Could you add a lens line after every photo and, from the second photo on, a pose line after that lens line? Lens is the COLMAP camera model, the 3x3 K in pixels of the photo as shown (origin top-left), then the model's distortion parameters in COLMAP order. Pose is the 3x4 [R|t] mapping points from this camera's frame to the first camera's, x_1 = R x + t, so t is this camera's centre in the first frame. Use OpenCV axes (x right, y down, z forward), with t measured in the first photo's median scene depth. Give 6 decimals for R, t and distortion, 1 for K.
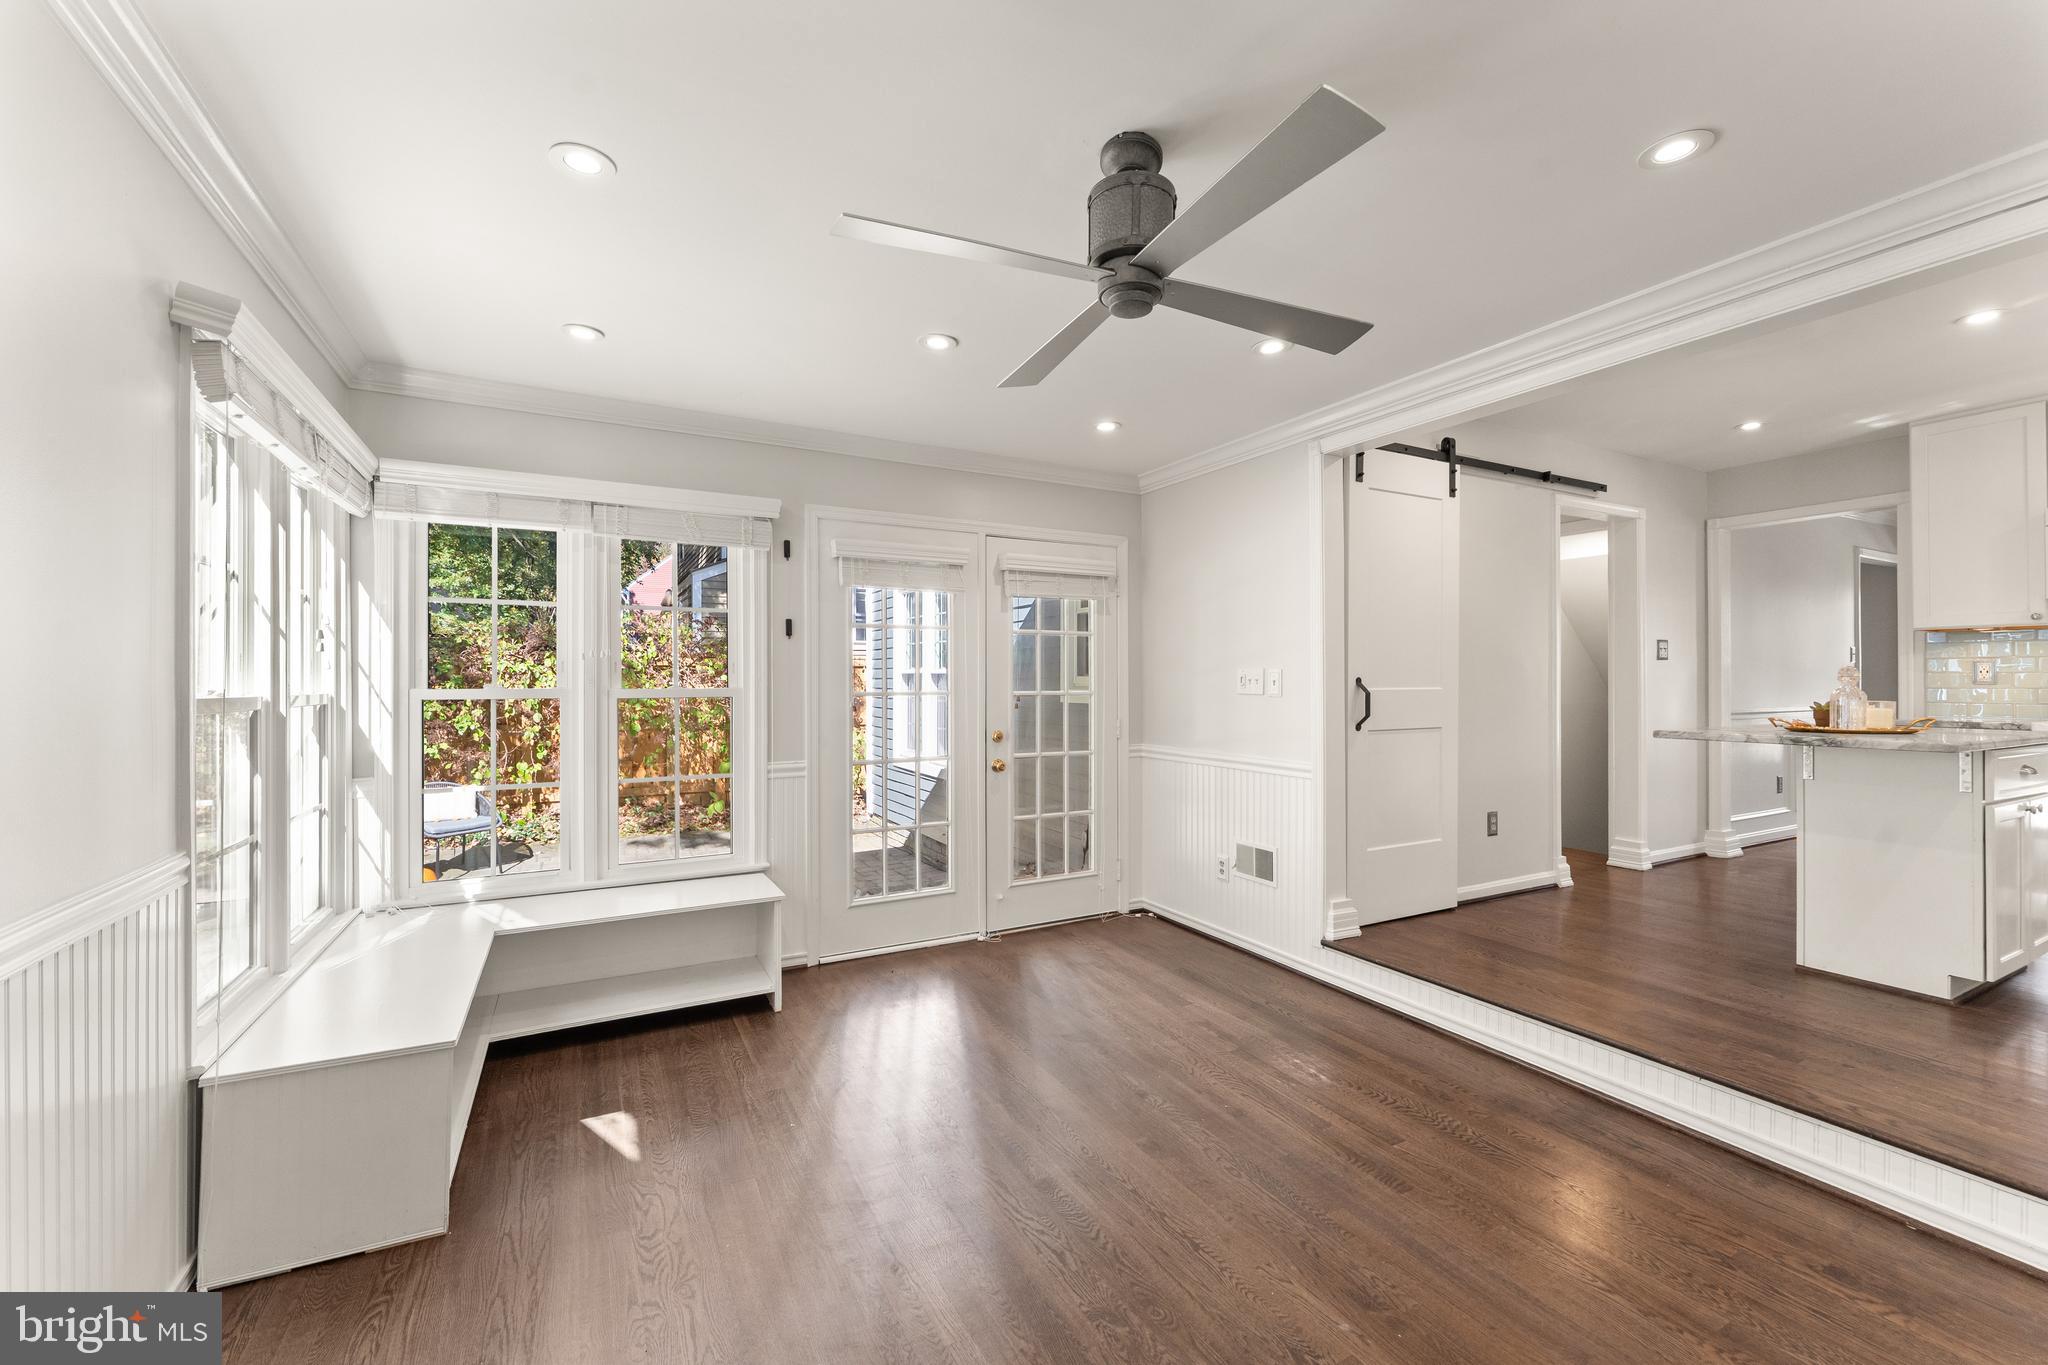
lens RADIAL K [[820.3, 0, 1017.4], [0, 820.3, 693.6], [0, 0, 1]] dist [-0.002133, 0.000423]
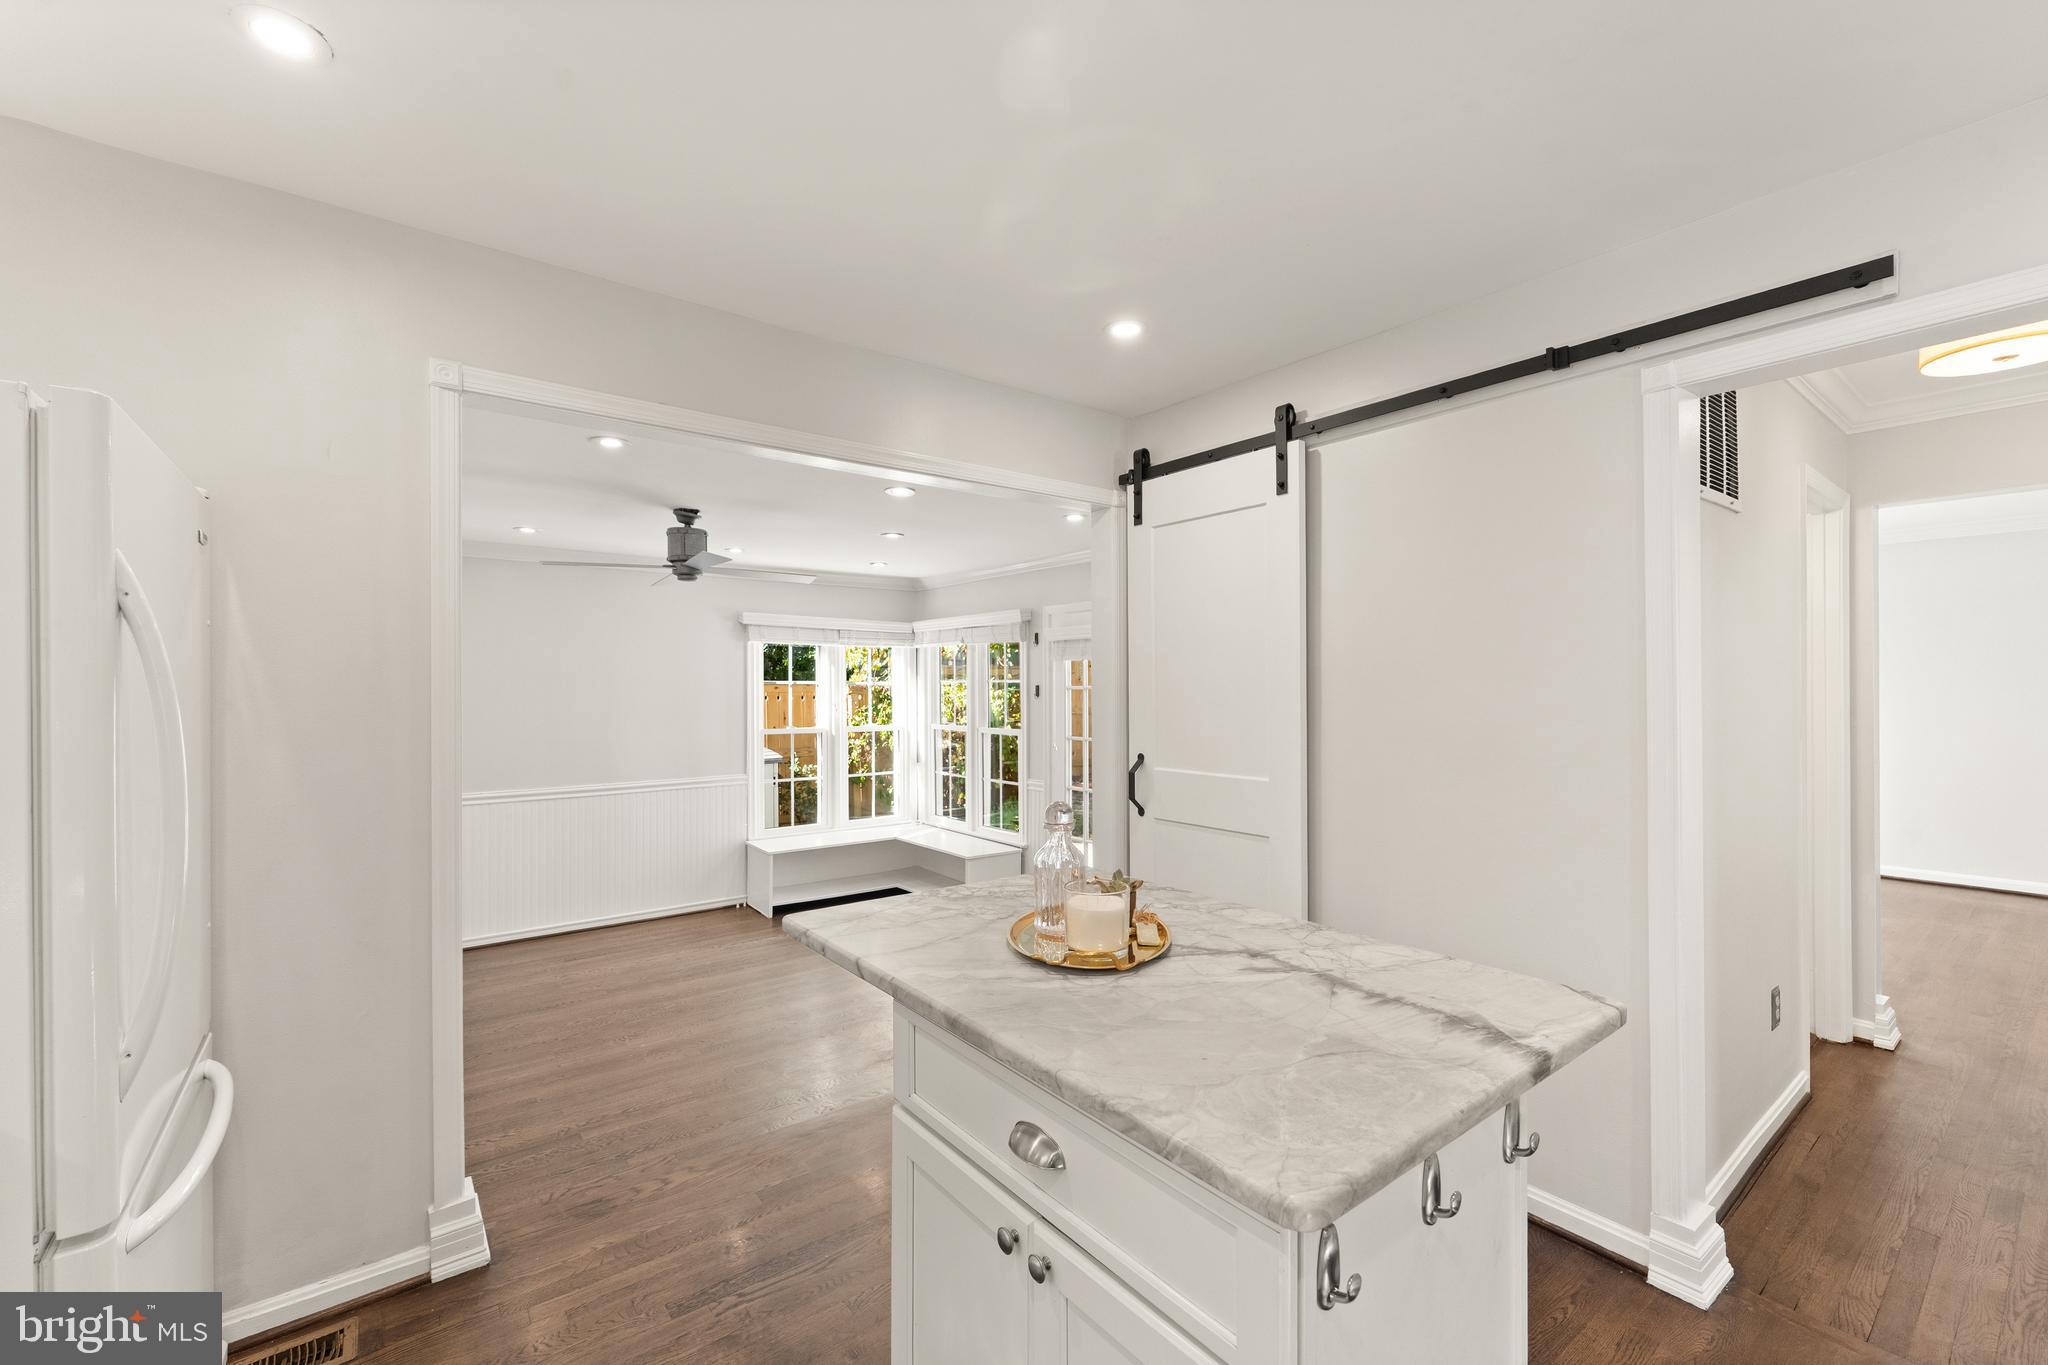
lens RADIAL K [[839.8, 0, 1018.9], [0, 839.8, 684.6], [0, 0, 1]] dist [-0.000947, -0.000064]
pose [[0.162899, -0.004375, -0.986633, 1.261494], [-0.012819, 0.999896, -0.006550, -0.084059], [0.986560, 0.013714, 0.162826, 0.733036]]
